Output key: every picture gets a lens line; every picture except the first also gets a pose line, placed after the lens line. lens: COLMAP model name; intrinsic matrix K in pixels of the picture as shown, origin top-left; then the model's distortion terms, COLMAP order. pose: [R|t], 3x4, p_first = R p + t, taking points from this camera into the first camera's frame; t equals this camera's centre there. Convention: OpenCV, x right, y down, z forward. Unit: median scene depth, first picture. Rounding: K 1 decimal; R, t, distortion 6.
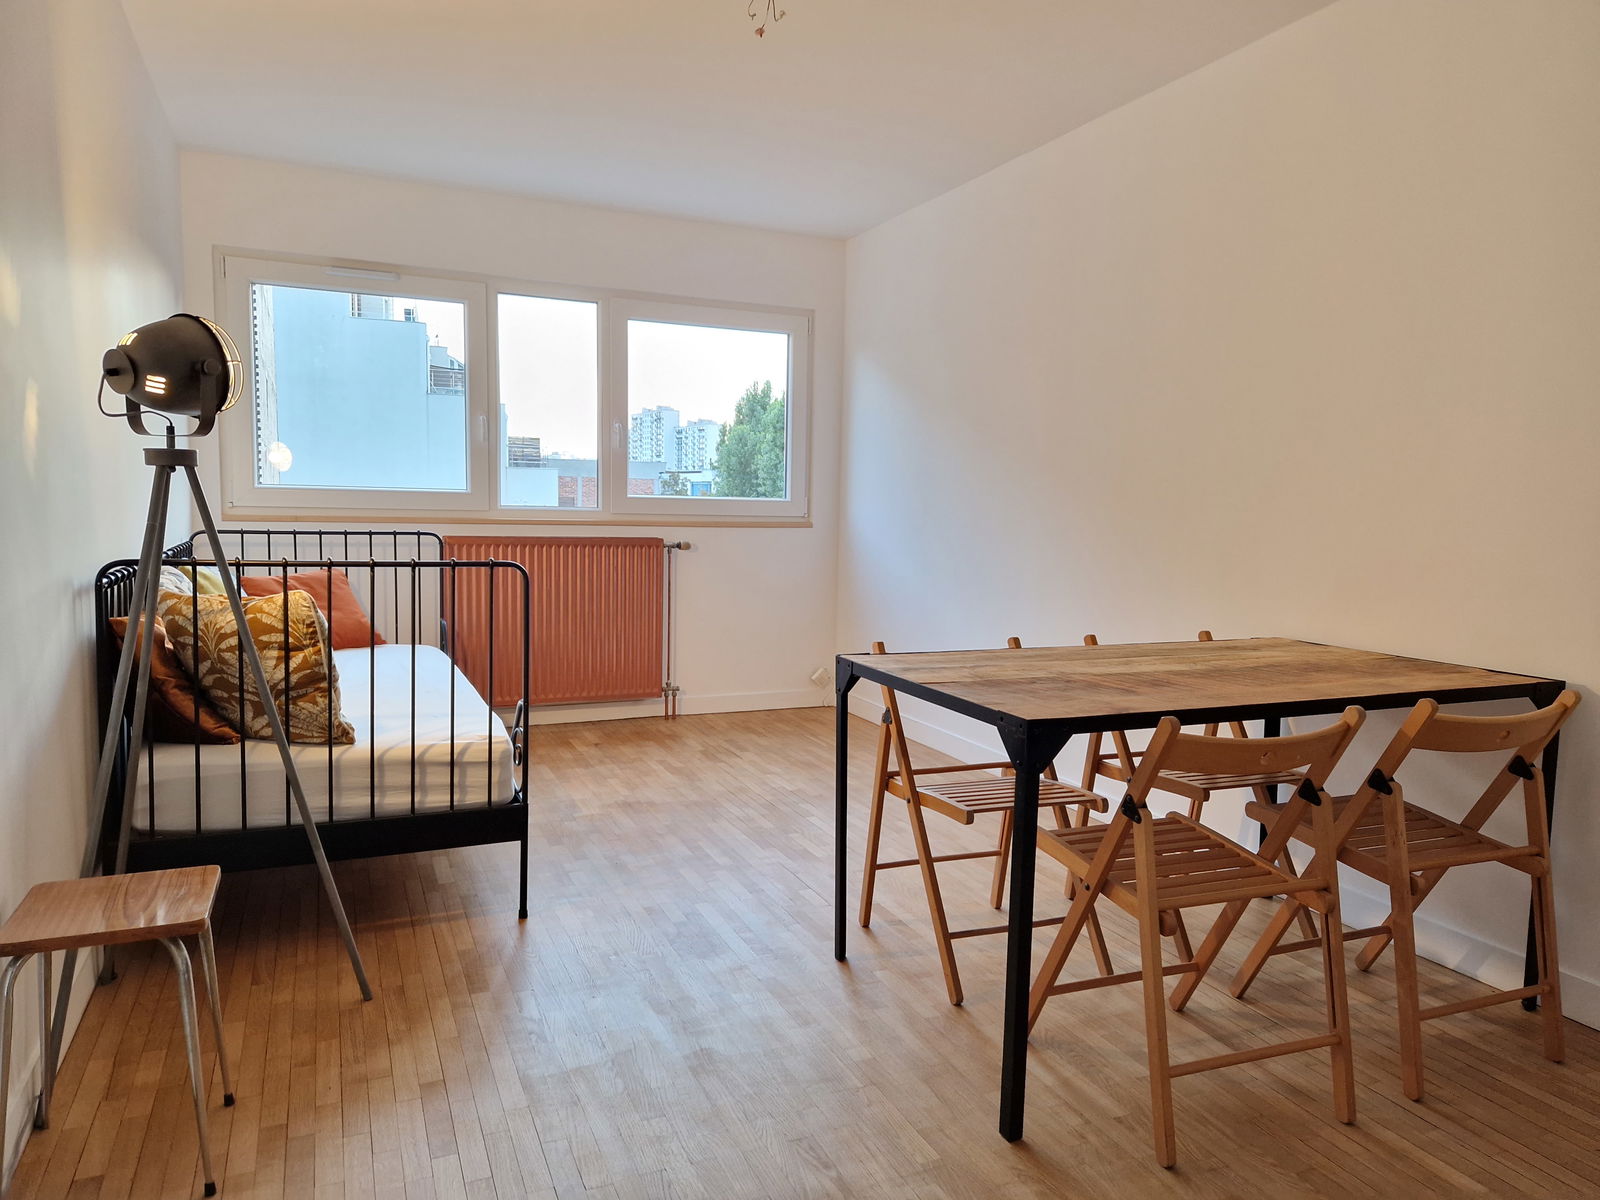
lens RADIAL K [[1073.9, 0, 804.2], [0, 1073.9, 603.3], [0, 0, 1]] dist [0.072700, -0.064562]
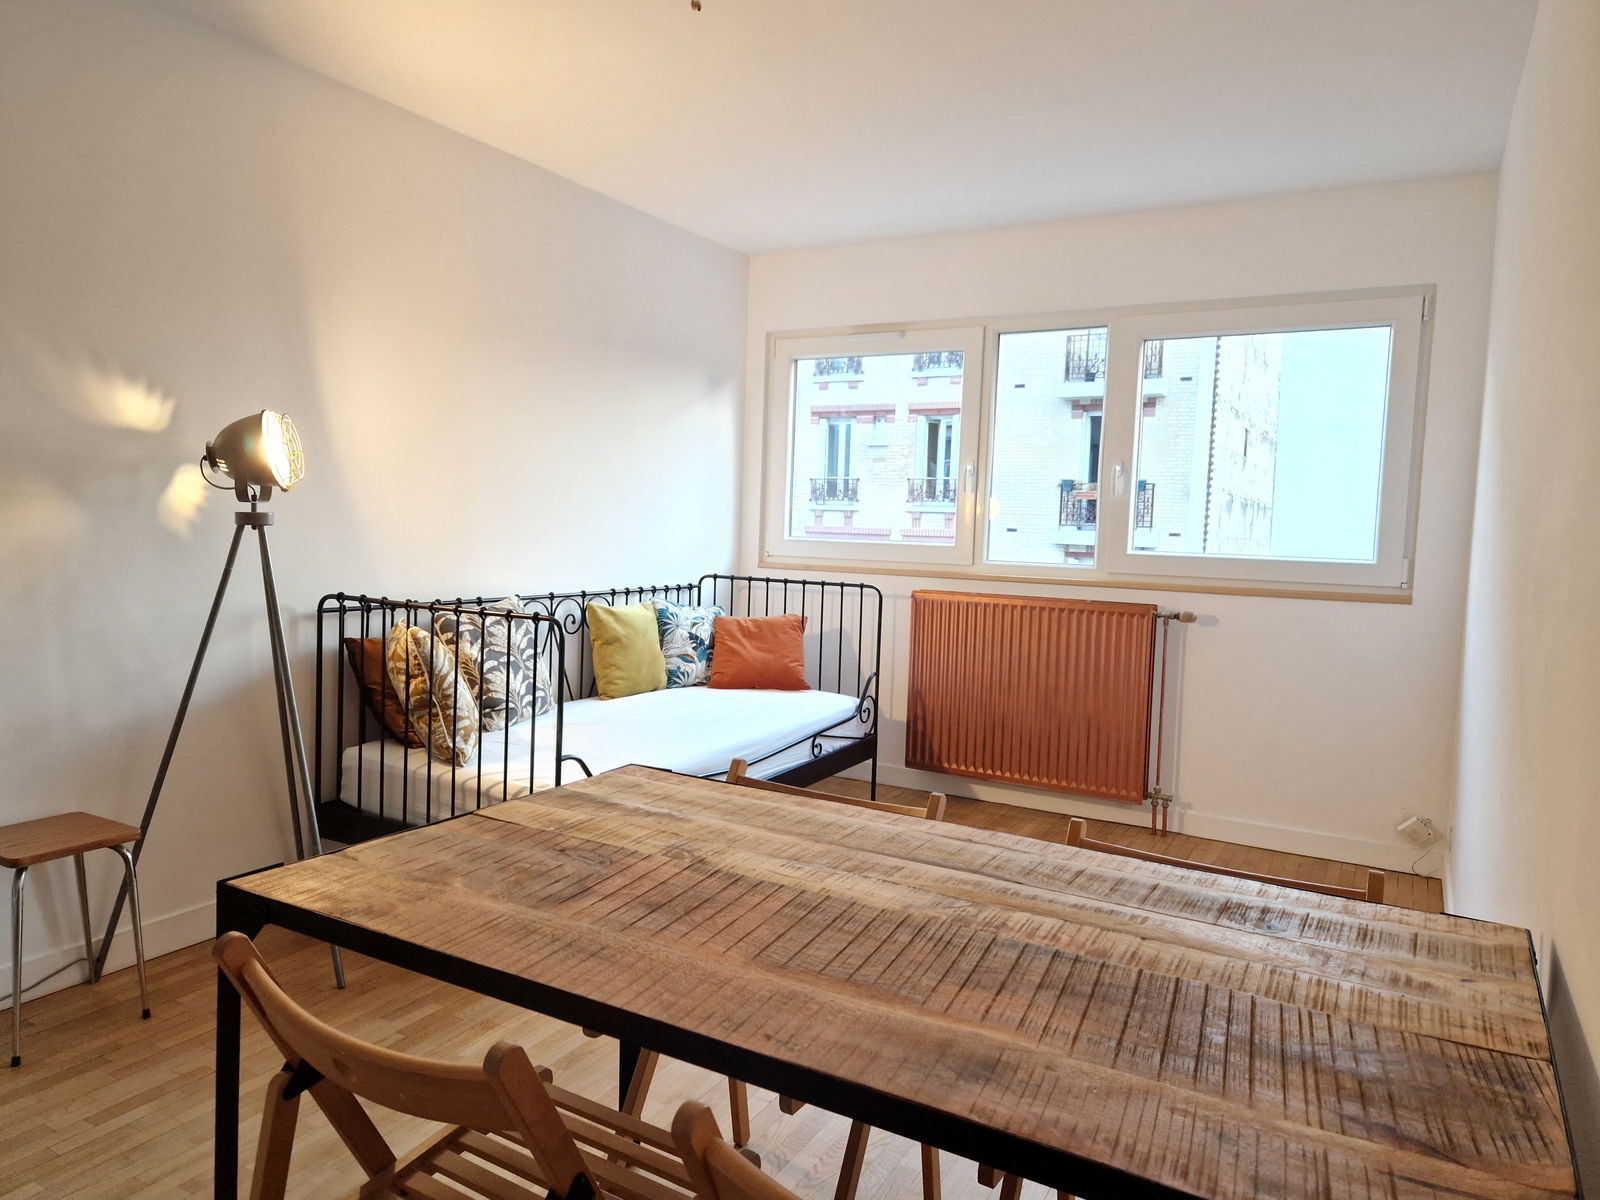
lens RADIAL K [[1055.7, 0, 800.0], [0, 1055.7, 600.0], [0, 0, 1]] dist [0.033806, -0.061406]
pose [[0.576519, 0.058428, -0.814992, 0.367289], [-0.095245, 0.995446, 0.003989, -0.044264], [0.811514, 0.075324, 0.579458, 0.342084]]
